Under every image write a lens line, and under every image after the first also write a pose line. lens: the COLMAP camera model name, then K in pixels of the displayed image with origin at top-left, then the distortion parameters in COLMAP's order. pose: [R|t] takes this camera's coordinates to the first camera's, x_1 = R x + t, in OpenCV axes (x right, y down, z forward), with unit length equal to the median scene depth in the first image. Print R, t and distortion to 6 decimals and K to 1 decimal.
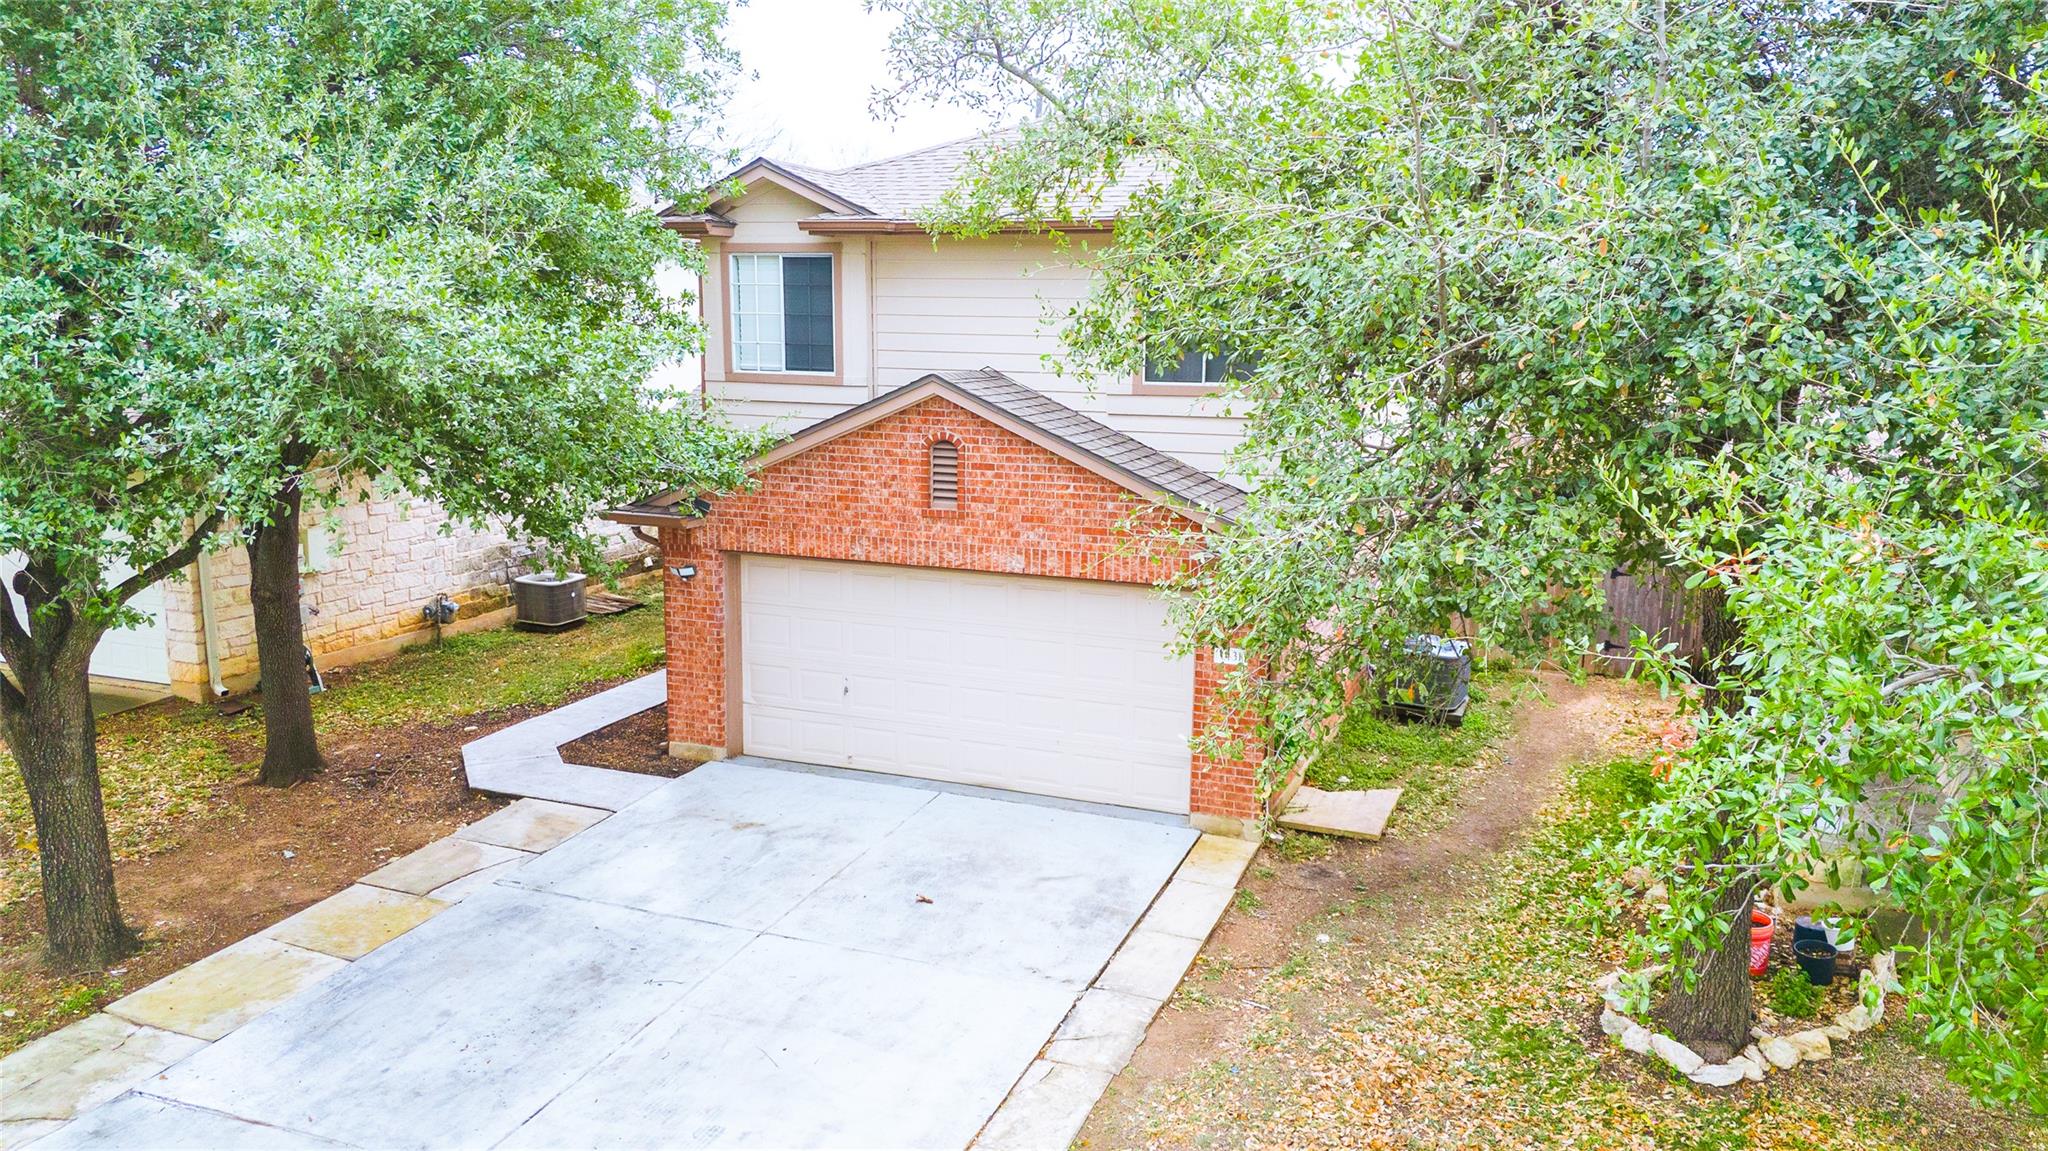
lens RADIAL K [[1484.7, 0, 1029.4], [0, 1484.7, 580.3], [0, 0, 1]] dist [0.064086, -0.073241]
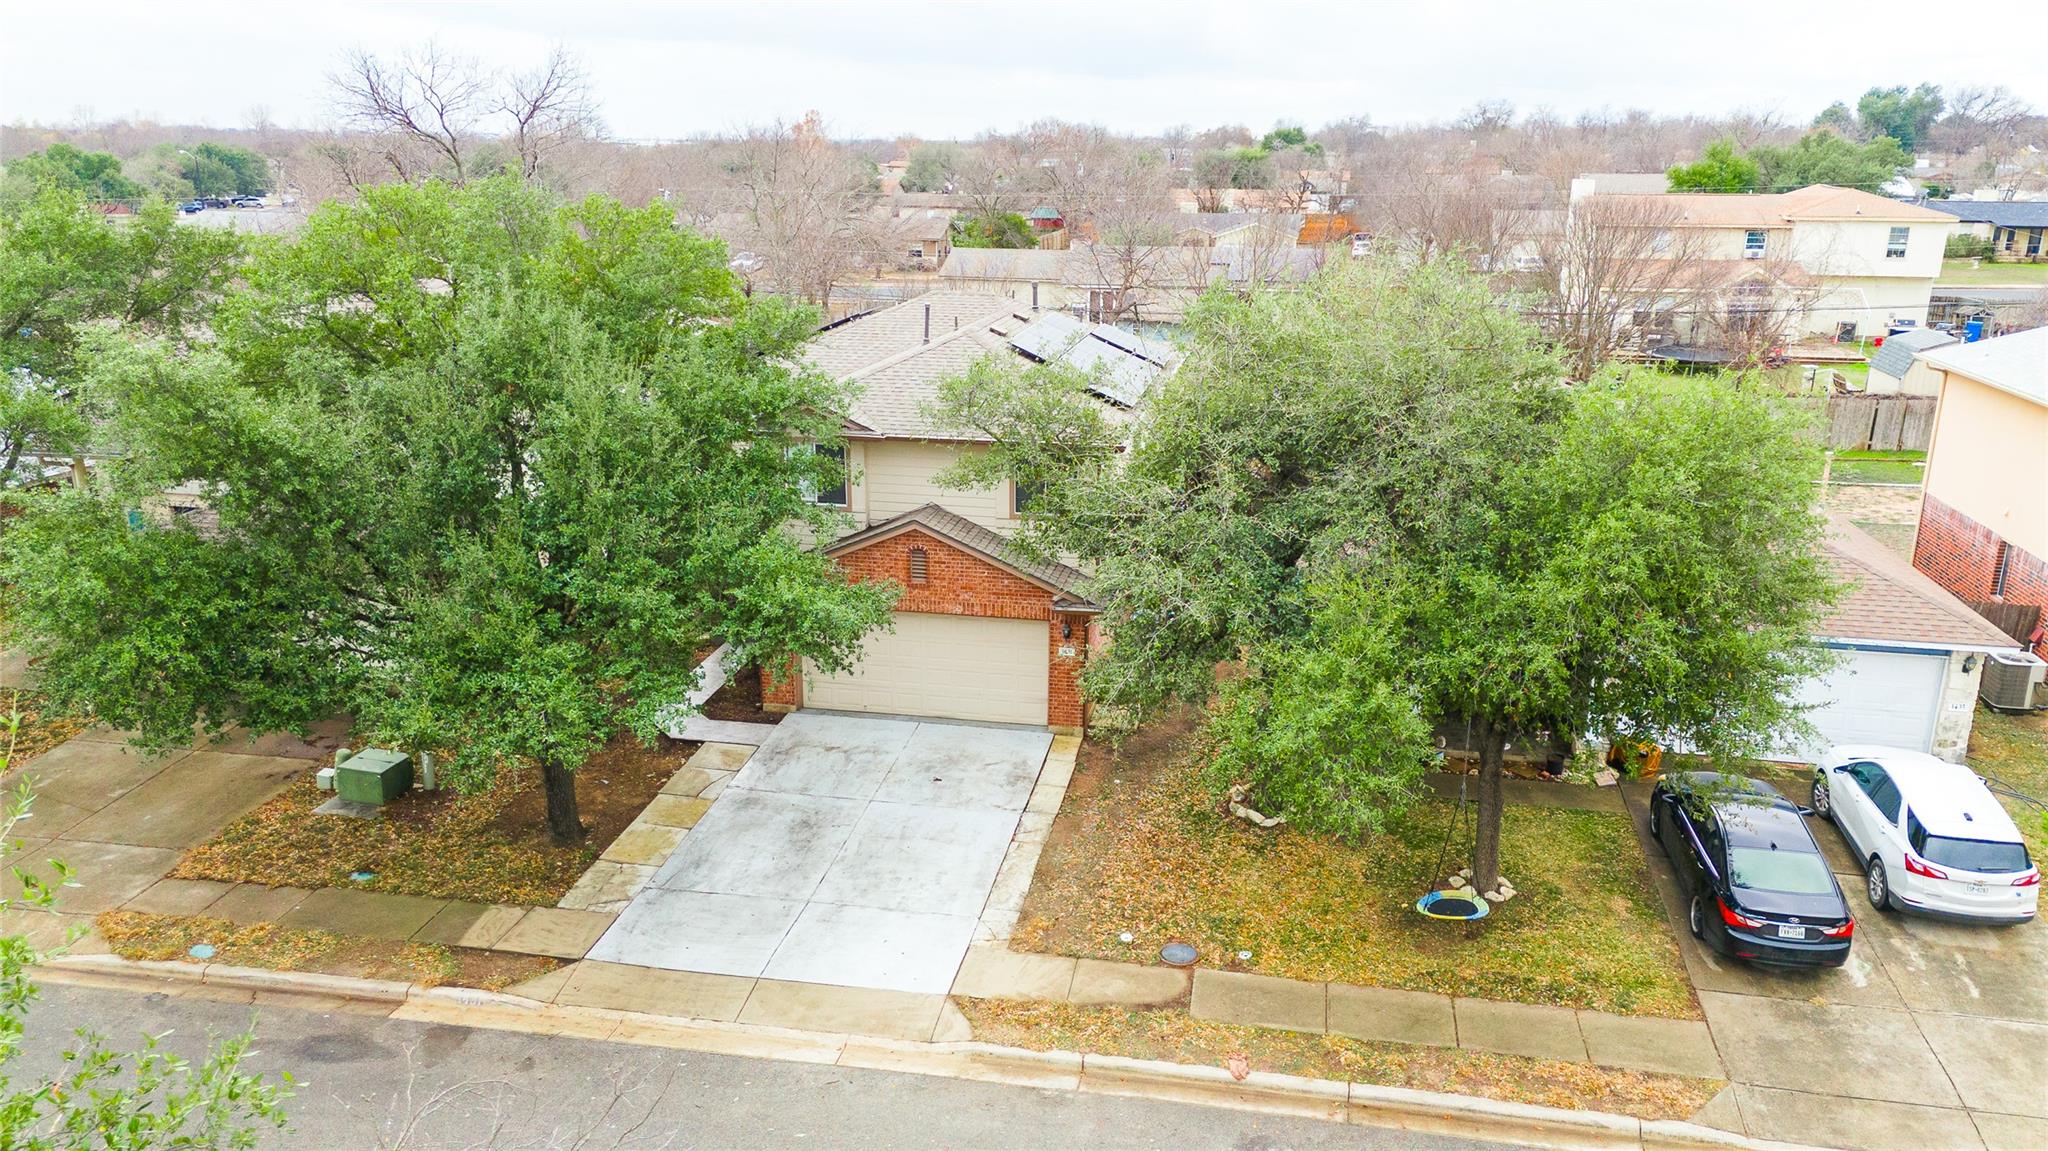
lens RADIAL K [[1484.7, 0, 1029.4], [0, 1484.7, 580.3], [0, 0, 1]] dist [0.064086, -0.073241]
pose [[0.982223, -0.059108, 0.178168, -0.296420], [0.038671, 0.992487, 0.116076, -0.307970], [-0.183690, -0.107123, 0.977130, -1.069650]]
